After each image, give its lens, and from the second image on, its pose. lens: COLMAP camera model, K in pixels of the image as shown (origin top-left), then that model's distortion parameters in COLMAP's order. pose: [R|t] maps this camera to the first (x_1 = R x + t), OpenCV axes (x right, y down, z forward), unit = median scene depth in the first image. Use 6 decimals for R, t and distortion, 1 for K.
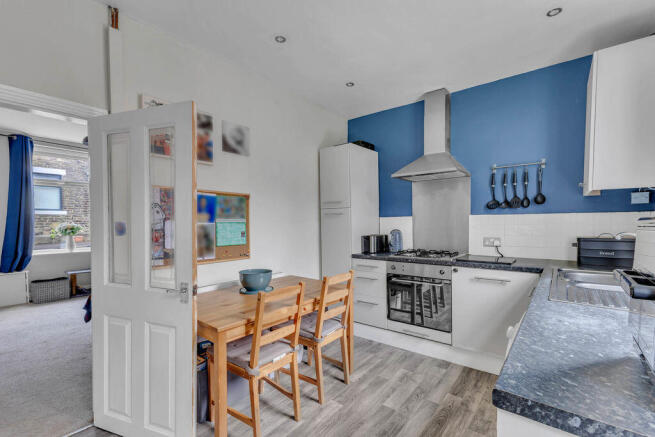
lens RADIAL K [[296.5, 0, 327.6], [0, 296.5, 223.4], [0, 0, 1]] dist [0.003678, 0.000538]
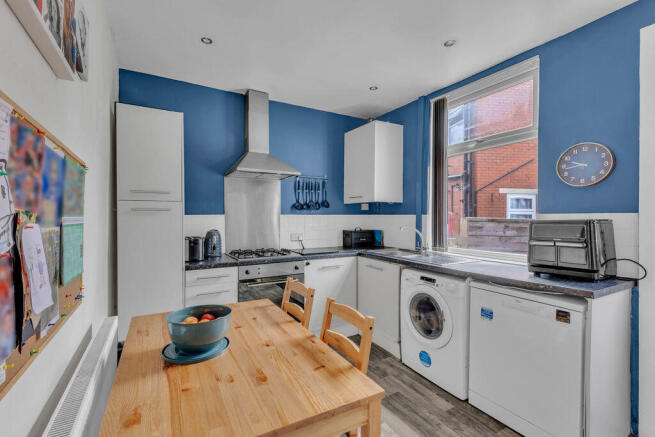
lens RADIAL K [[296.5, 0, 327.6], [0, 296.5, 213.9], [0, 0, 1]] dist [0.003678, 0.000538]
pose [[0.361297, 0.015944, 0.932315, -0.530724], [0.003593, 0.999823, -0.018490, -0.009489], [-0.932444, 0.010030, 0.361175, 0.455462]]
